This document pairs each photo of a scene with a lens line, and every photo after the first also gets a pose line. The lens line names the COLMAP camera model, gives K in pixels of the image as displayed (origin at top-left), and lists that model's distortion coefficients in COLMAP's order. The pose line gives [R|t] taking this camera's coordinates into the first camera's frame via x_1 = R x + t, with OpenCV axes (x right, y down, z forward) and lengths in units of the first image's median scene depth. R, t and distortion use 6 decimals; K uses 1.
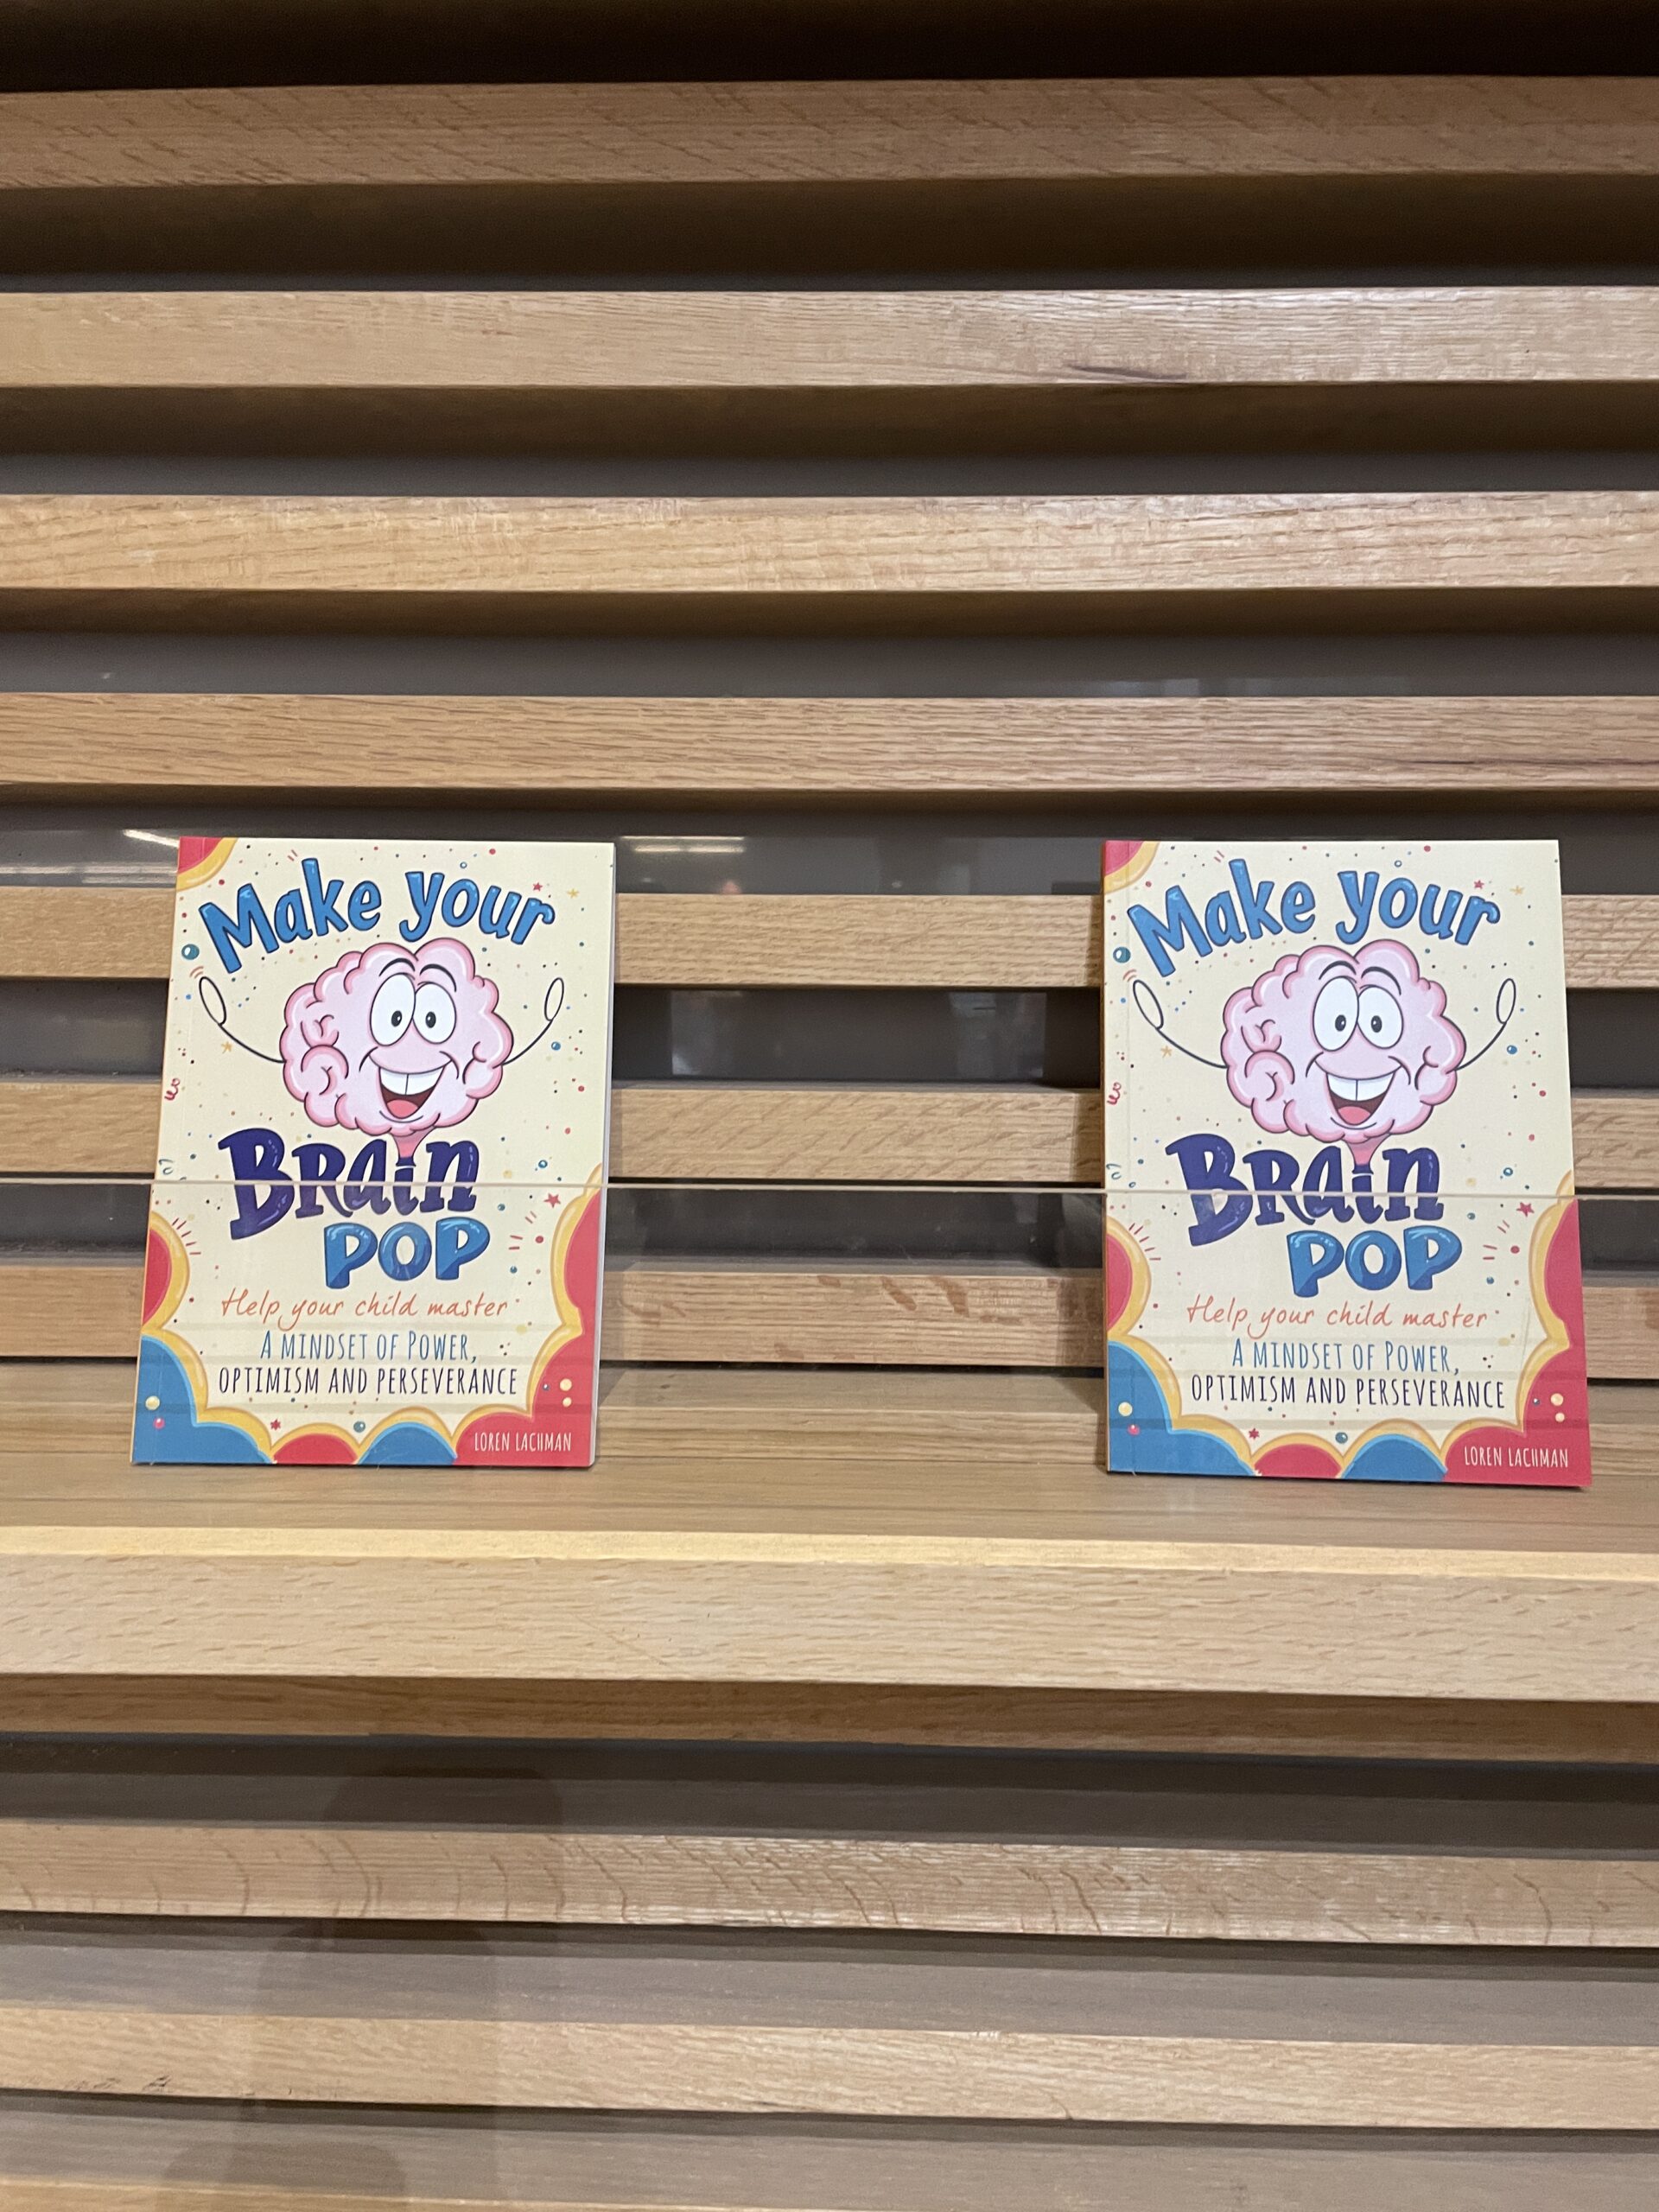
lens RADIAL K [[1642.9, 0, 827.8], [0, 1642.9, 1113.2], [0, 0, 1]] dist [0.066017, -0.087877]
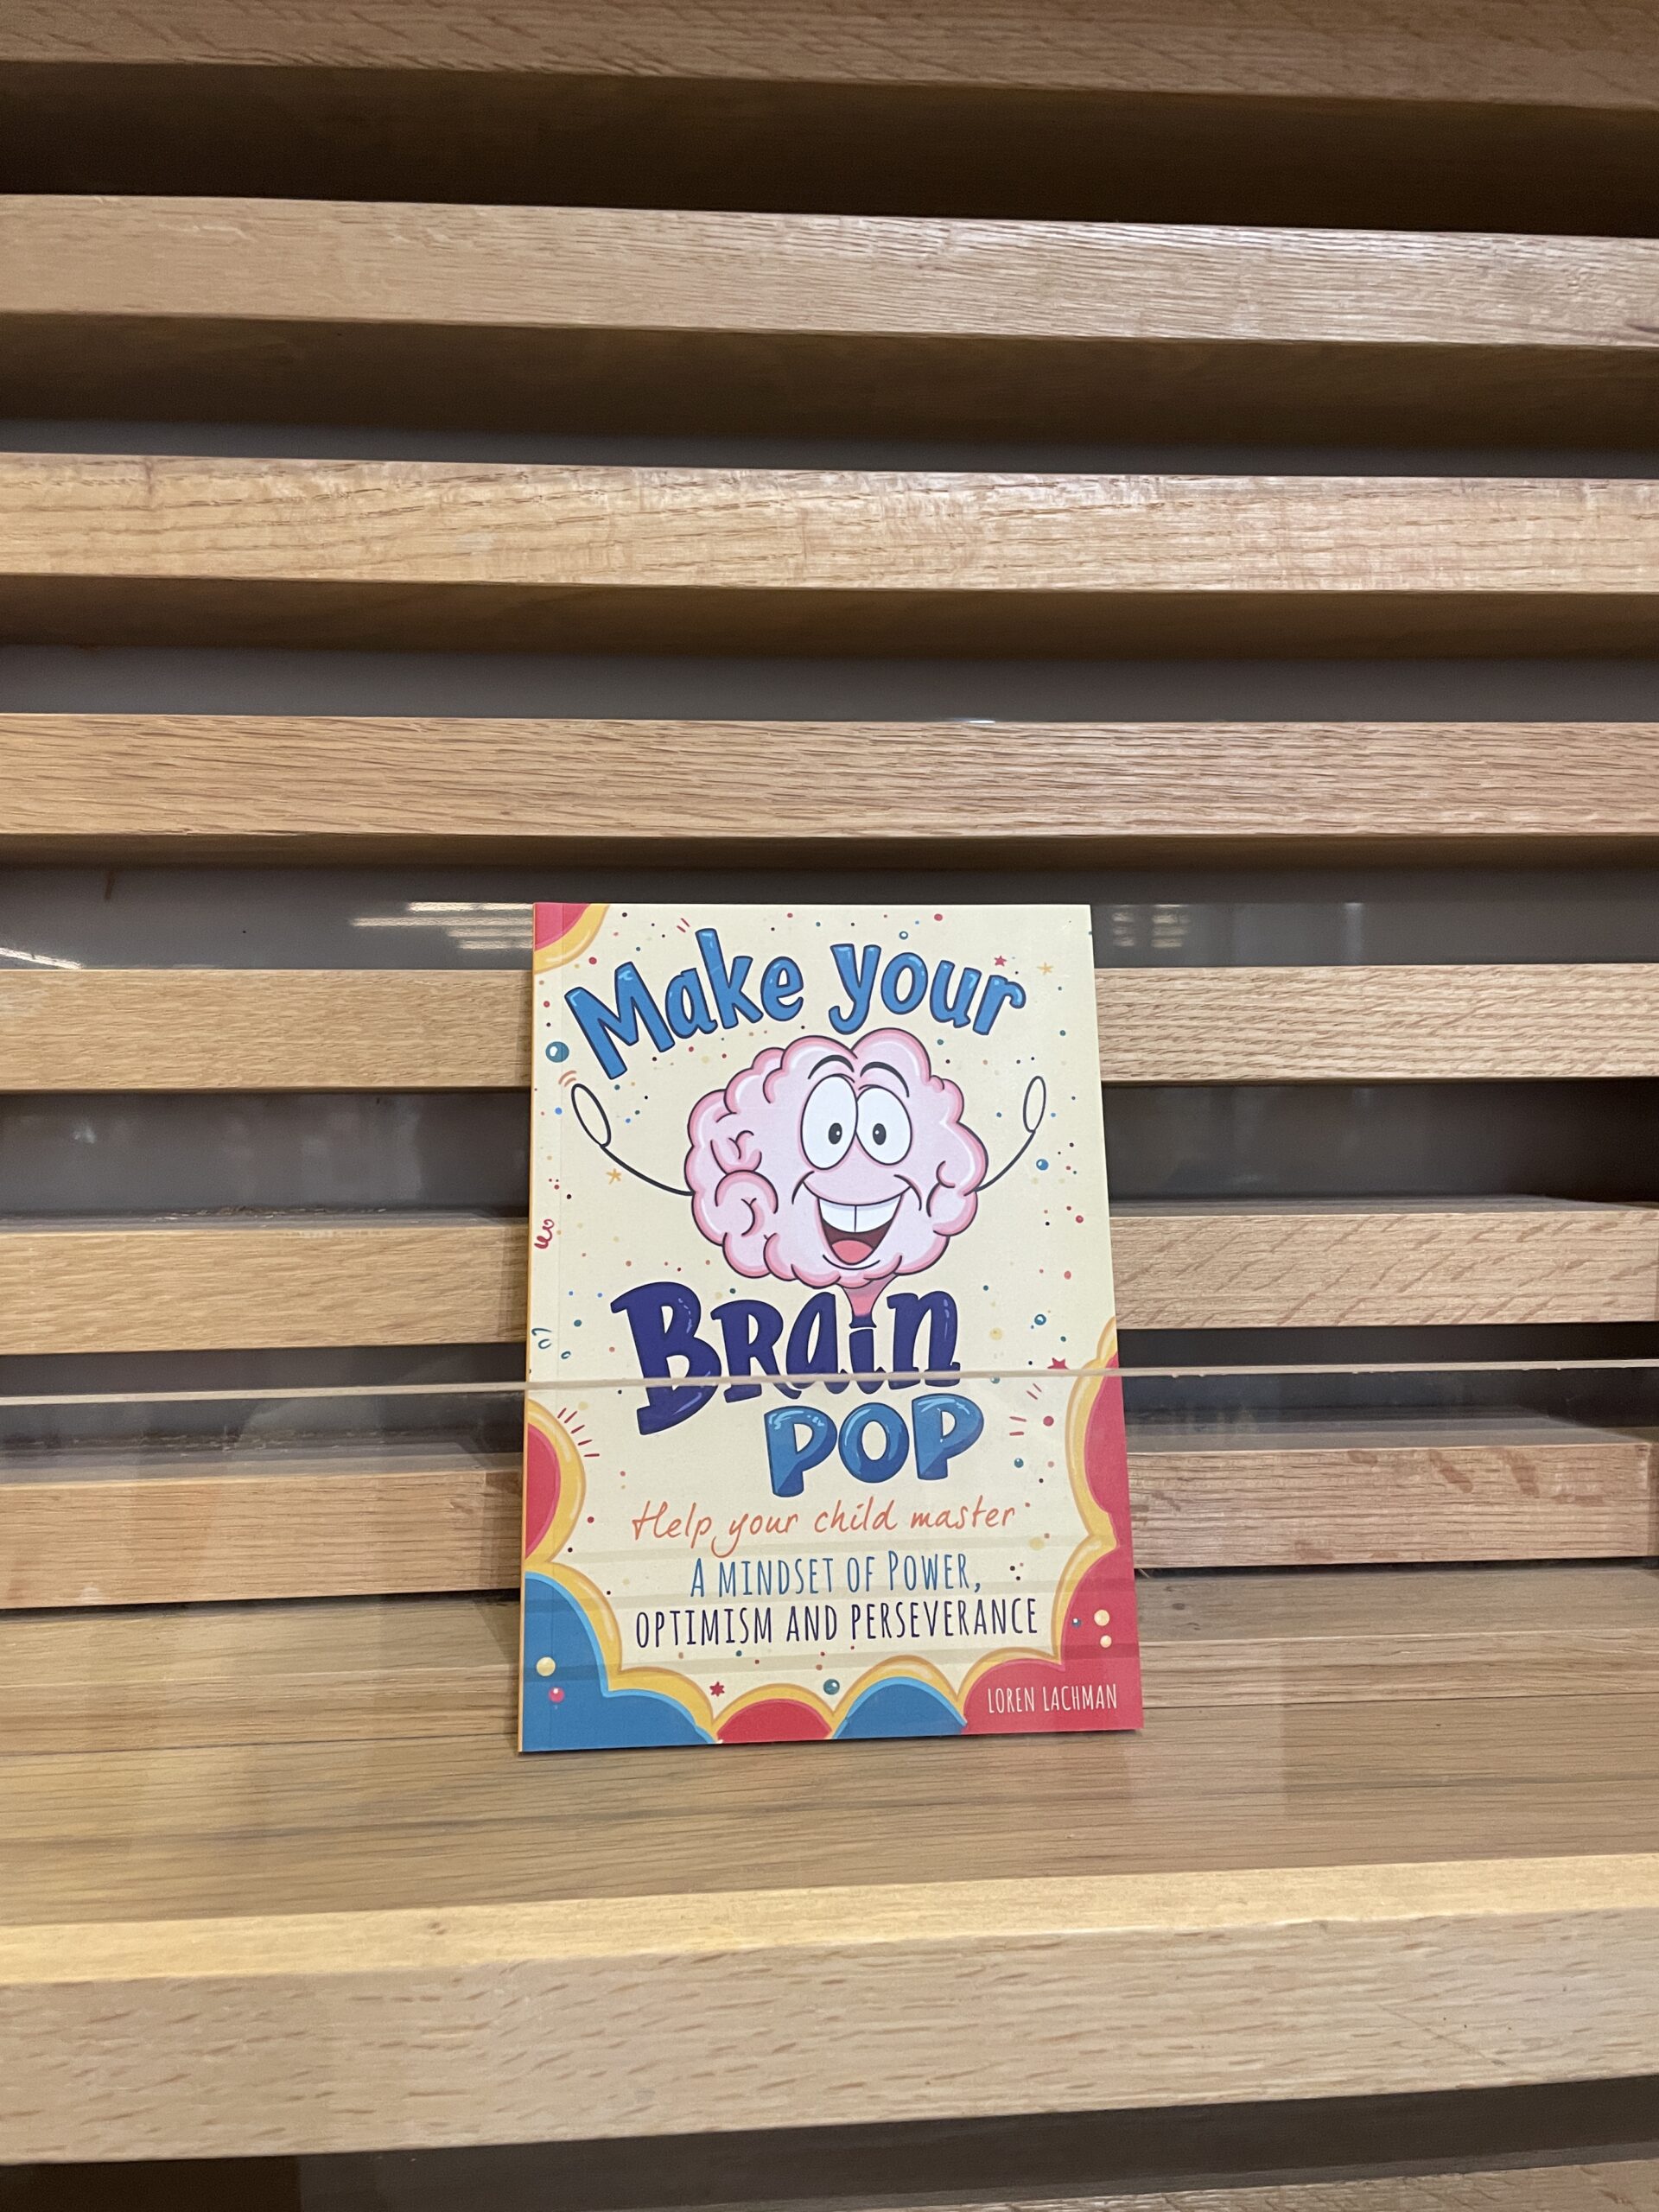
lens RADIAL K [[1642.9, 0, 831.7], [0, 1642.9, 1115.4], [0, 0, 1]] dist [0.066017, -0.087877]
pose [[0.995167, -0.018658, 0.096409, -0.332019], [0.023810, 0.998334, -0.052562, -0.025425], [-0.095267, 0.054604, 0.993953, 0.238179]]
